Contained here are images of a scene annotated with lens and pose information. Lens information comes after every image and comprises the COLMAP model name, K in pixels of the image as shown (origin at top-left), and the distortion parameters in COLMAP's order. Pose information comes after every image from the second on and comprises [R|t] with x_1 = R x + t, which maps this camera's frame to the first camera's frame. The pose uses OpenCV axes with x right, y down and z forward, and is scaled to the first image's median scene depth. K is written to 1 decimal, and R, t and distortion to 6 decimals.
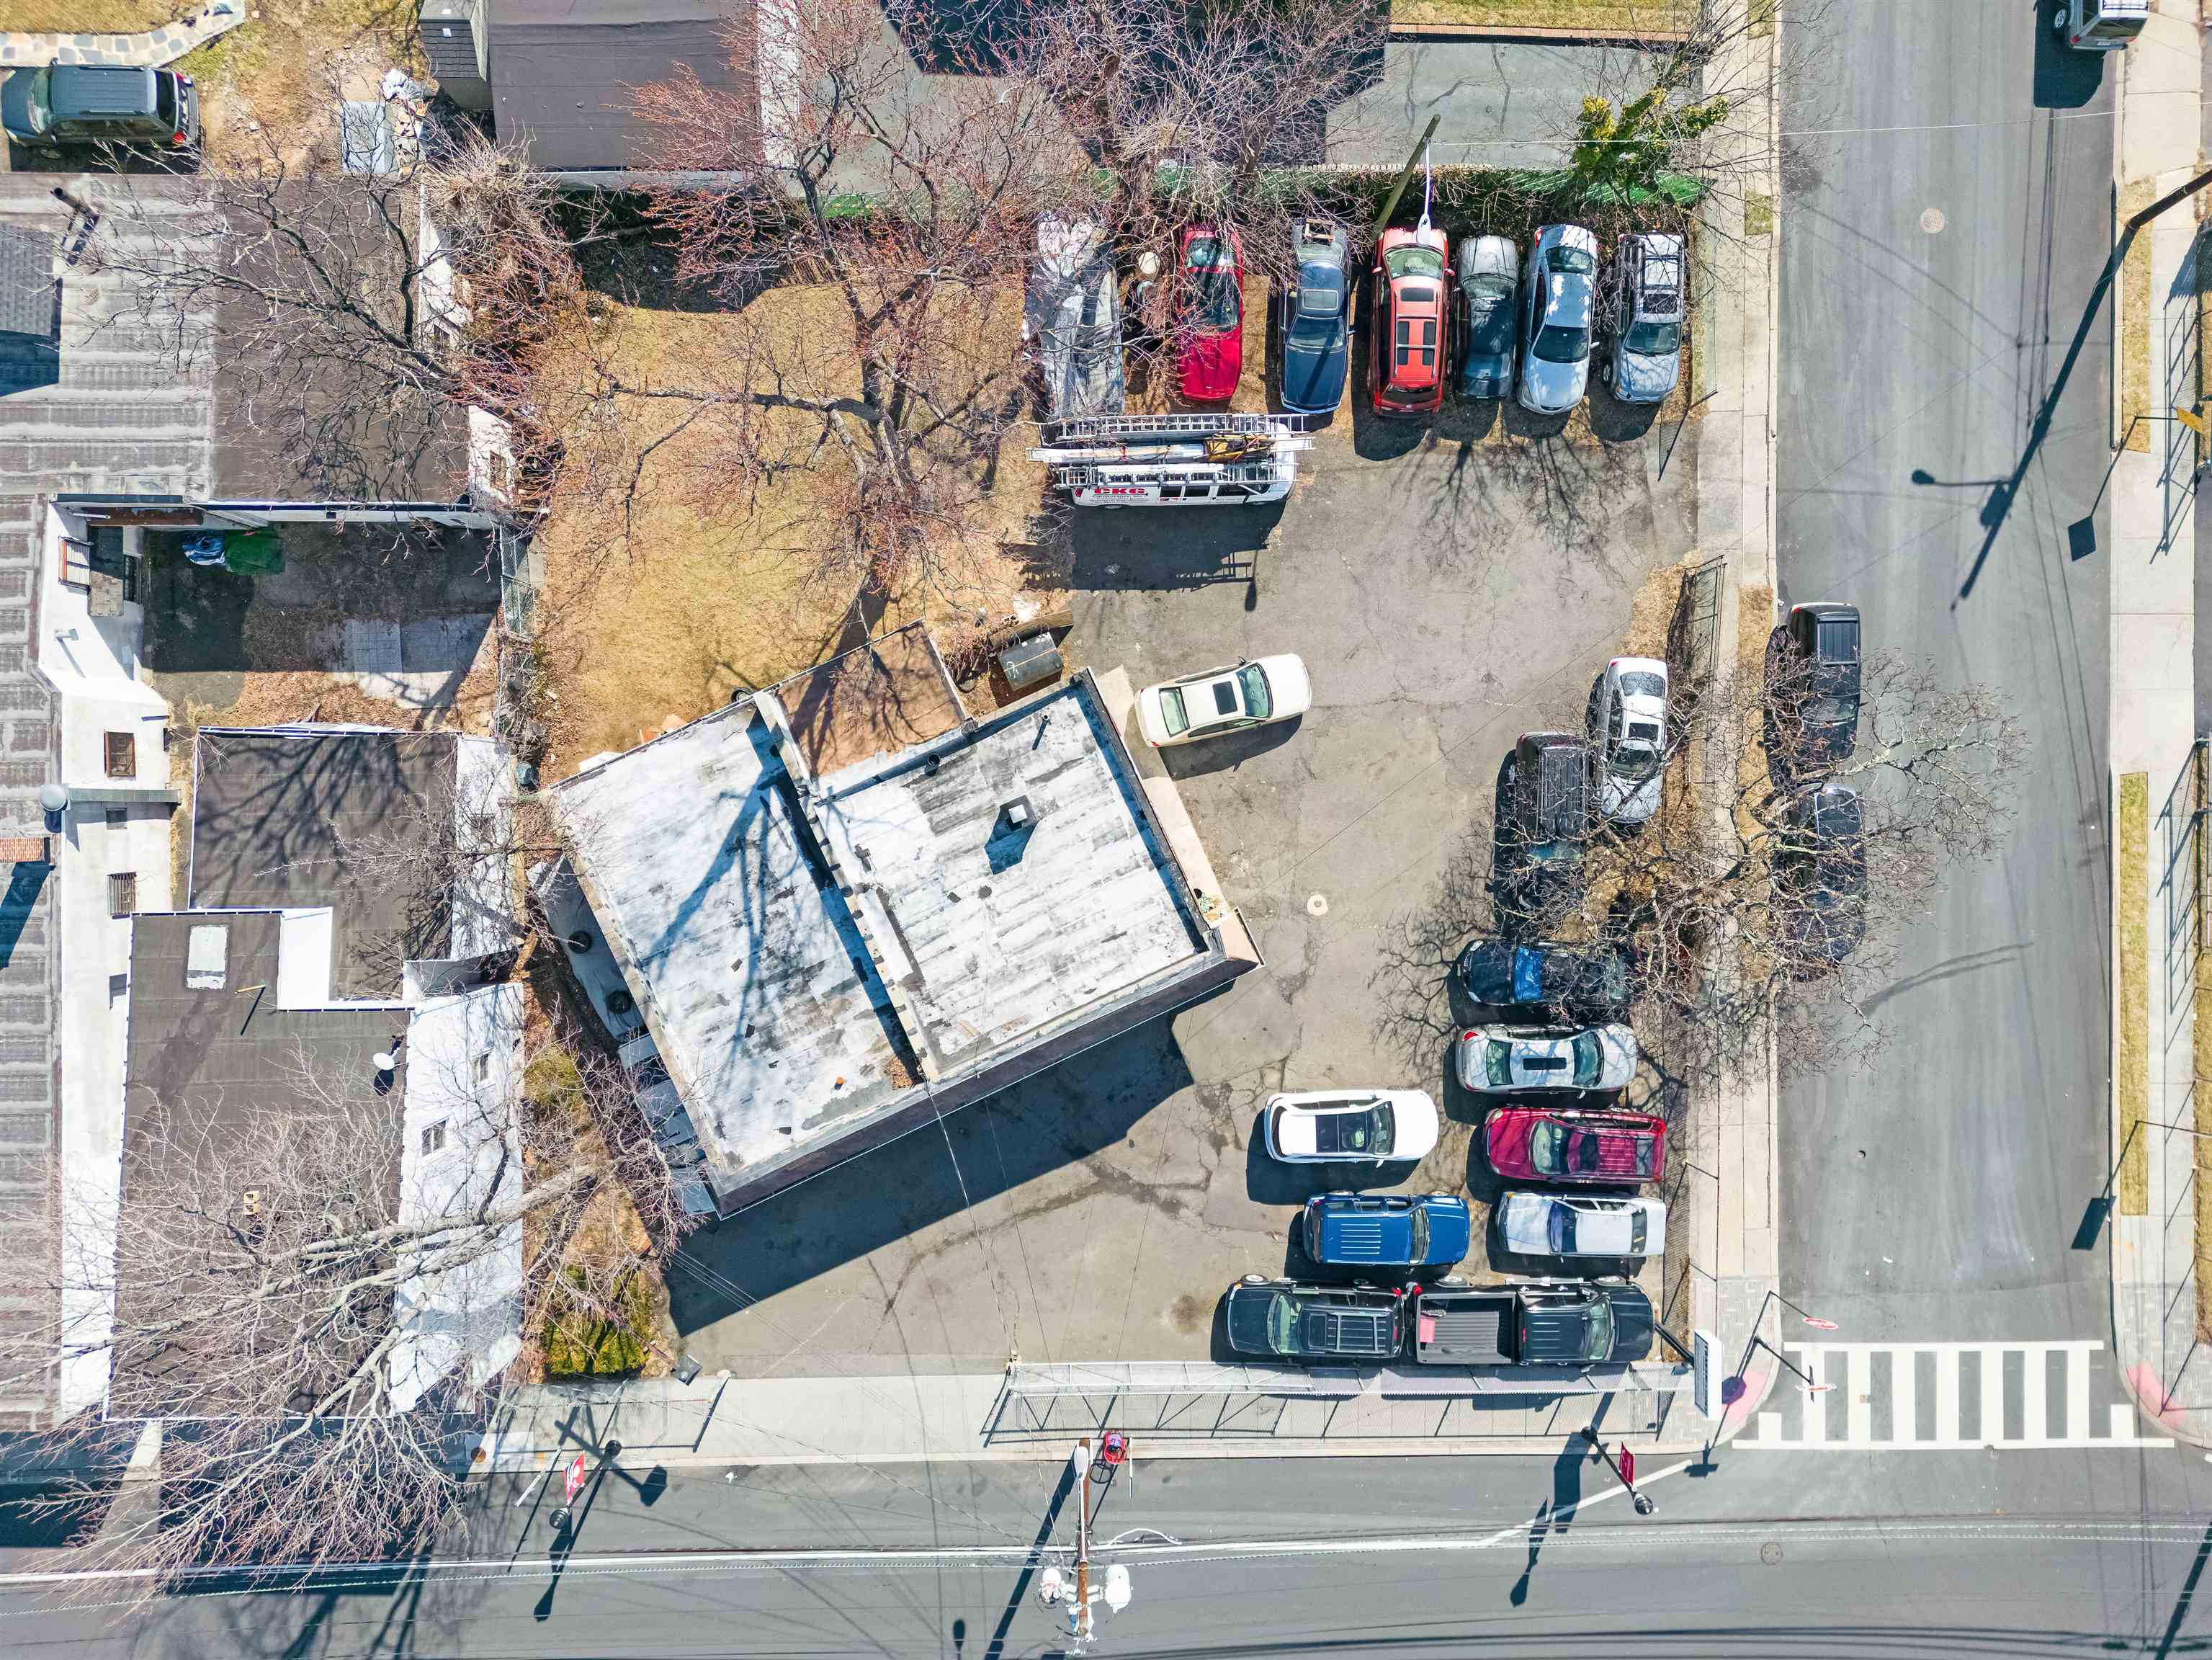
lens RADIAL K [[1536.4, 0, 1106.0], [0, 1536.4, 830.0], [0, 0, 1]] dist [0.088005, -0.079961]
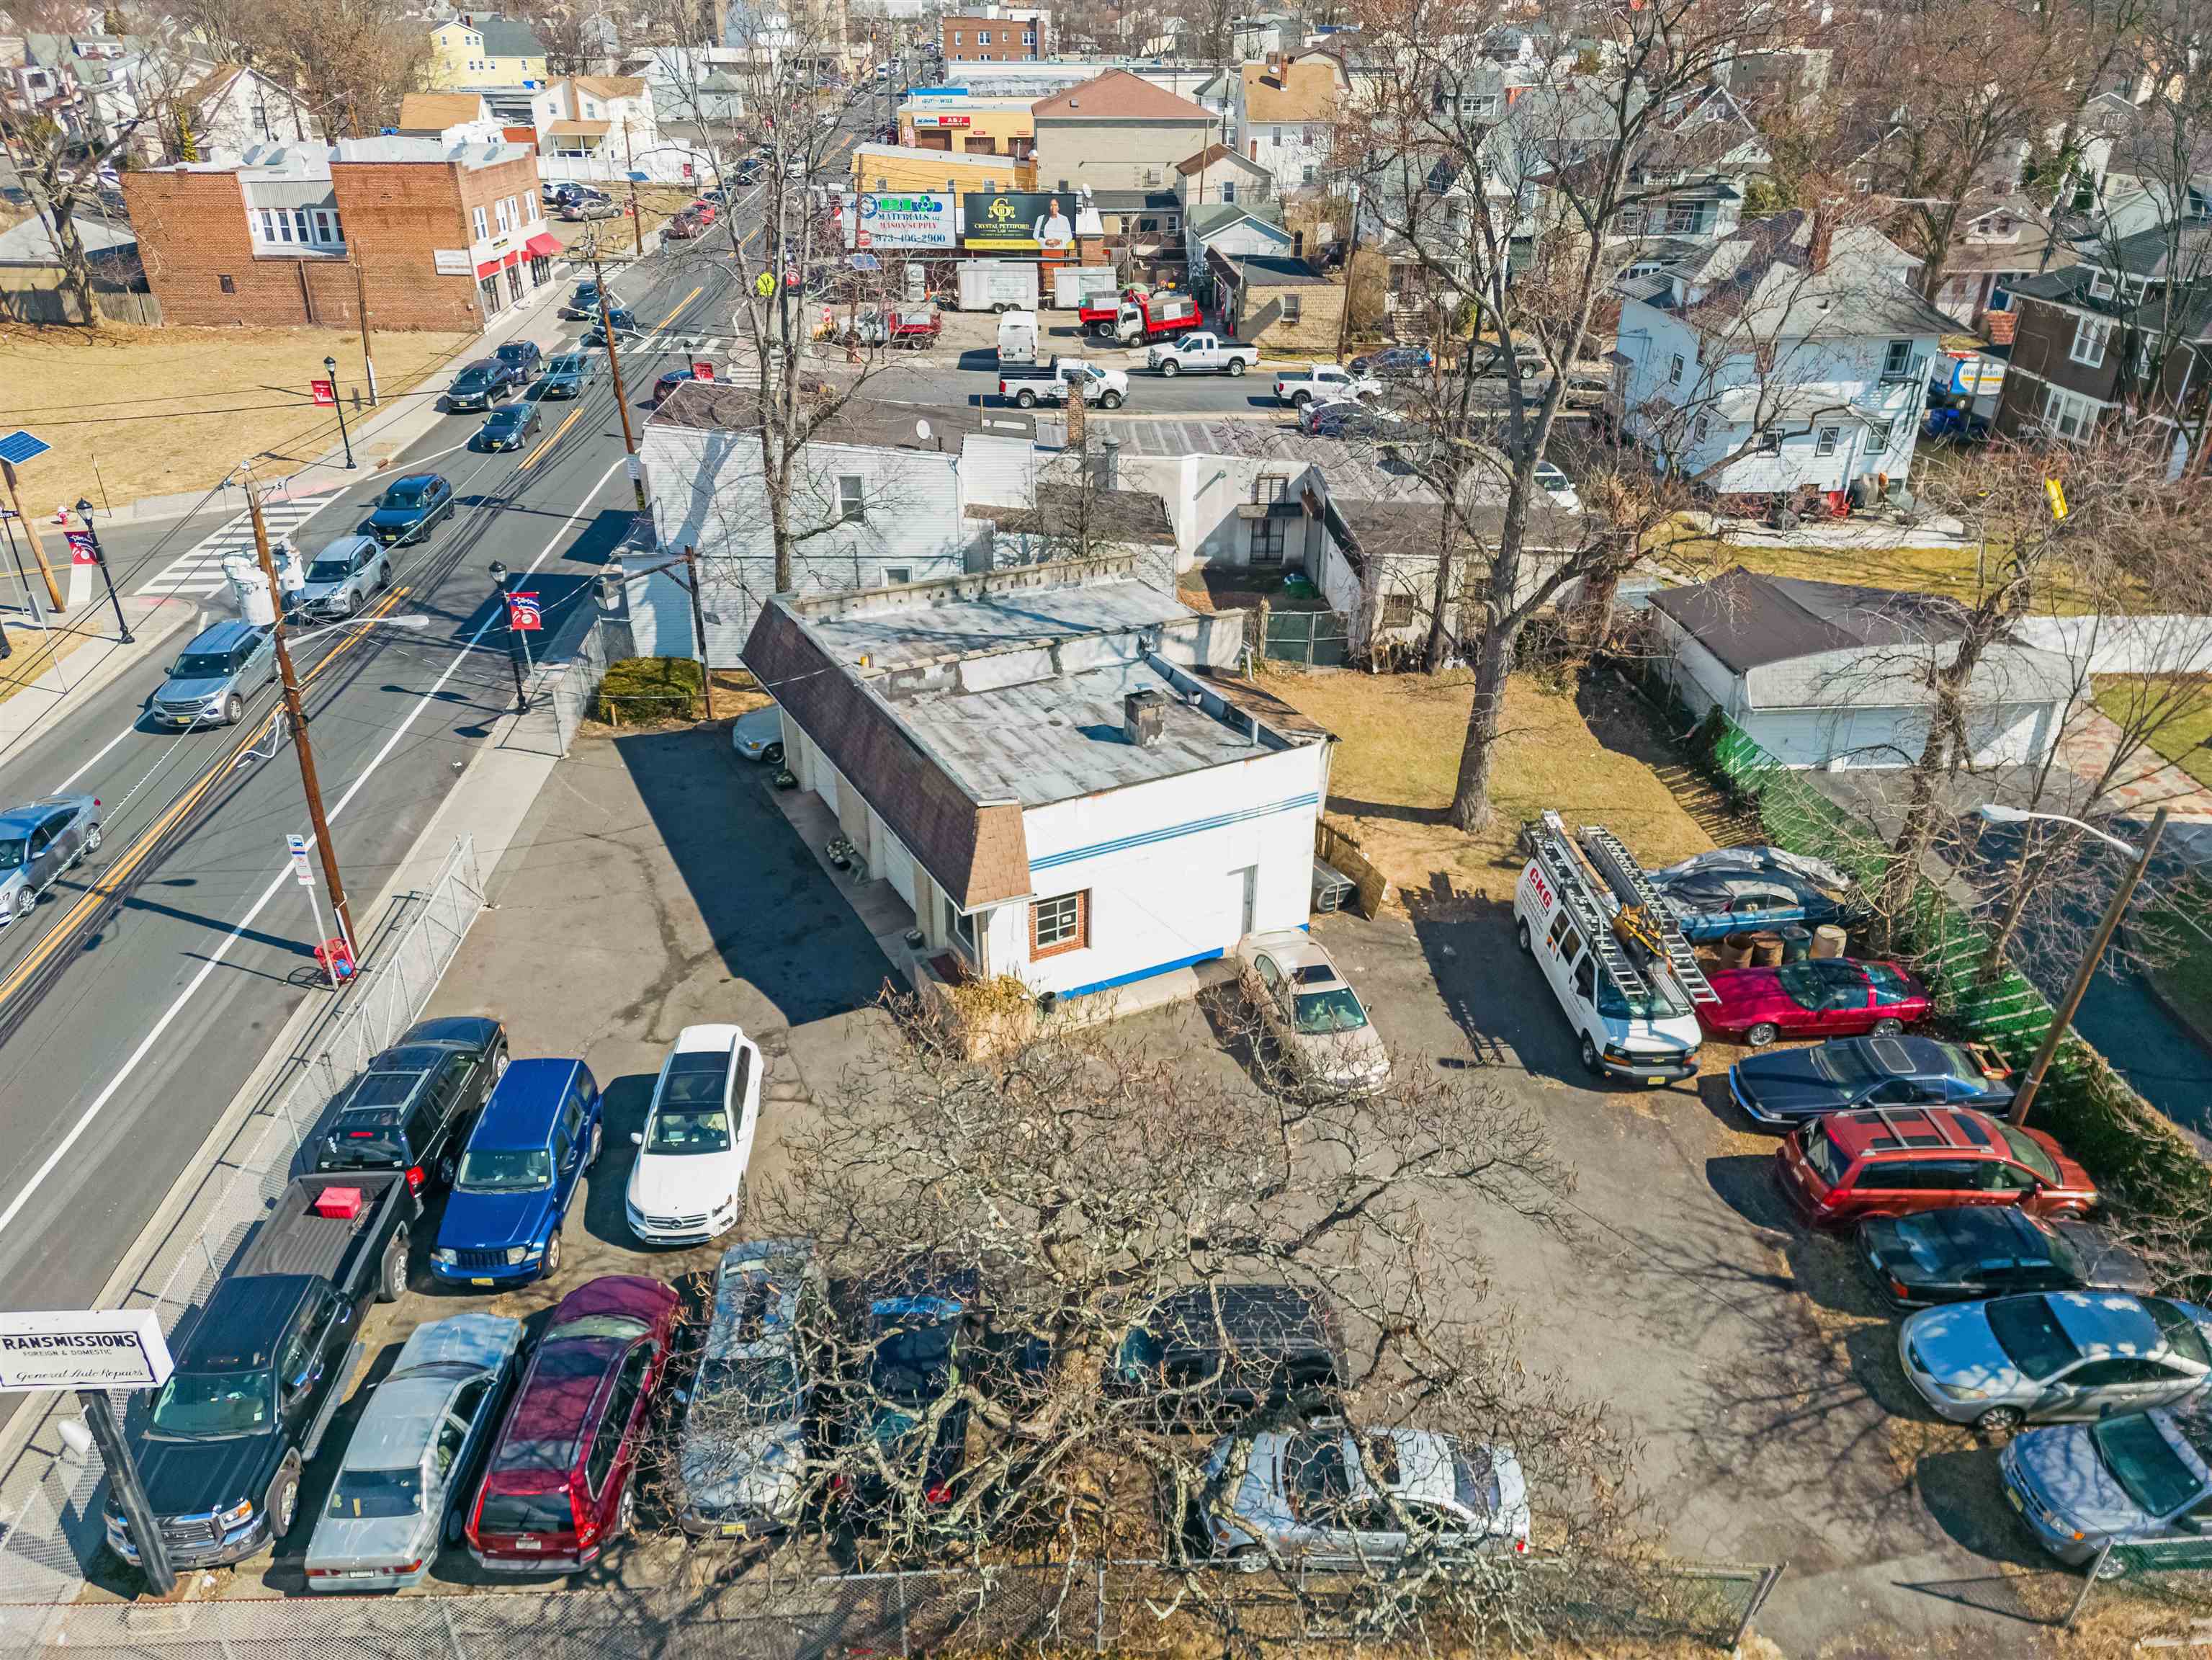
lens RADIAL K [[1538.0, 0, 1106.1], [0, 1538.0, 839.6], [0, 0, 1]] dist [0.078387, -0.077306]
pose [[0.047028, 0.463317, -0.884944, 0.697587], [-0.998529, -0.002142, -0.054186, 0.055163], [-0.027000, 0.886190, 0.462535, 0.584450]]
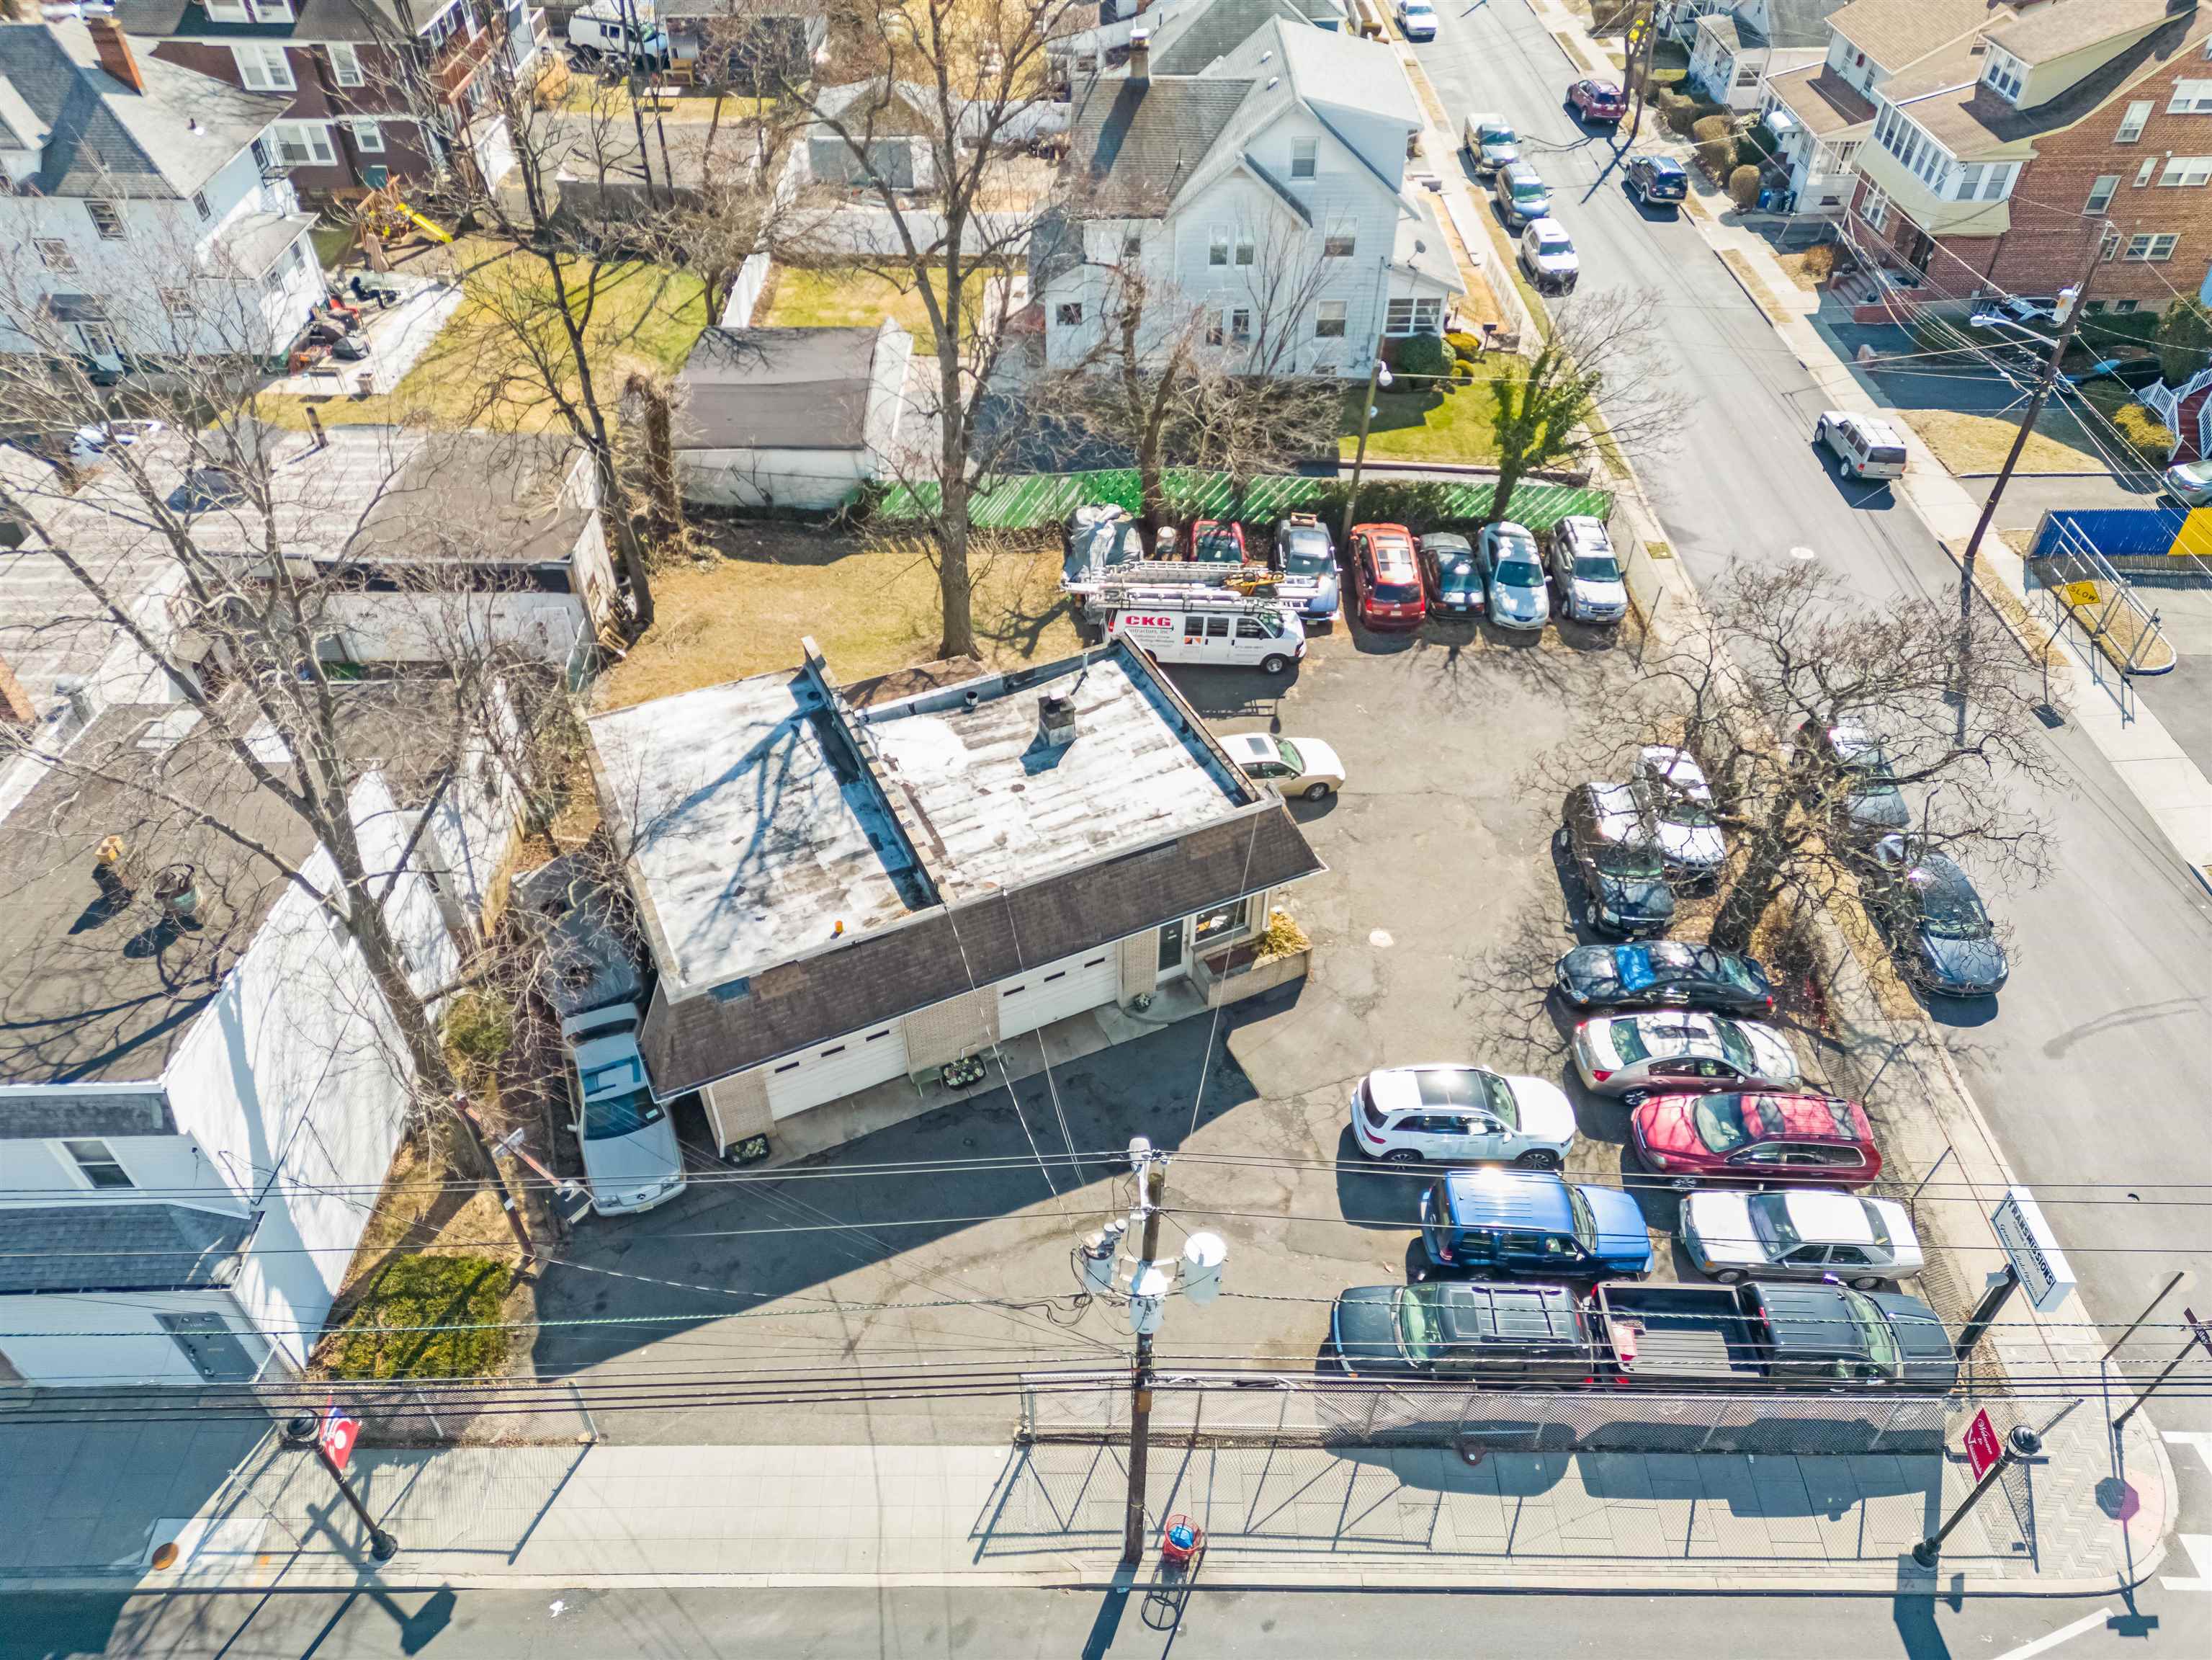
lens RADIAL K [[1536.4, 0, 1106.0], [0, 1536.4, 830.0], [0, 0, 1]] dist [0.088005, -0.079961]
pose [[0.999961, -0.001032, 0.008751, -0.030804], [0.007262, 0.659039, -0.752073, 0.694310], [-0.004991, 0.752108, 0.659021, 0.371058]]
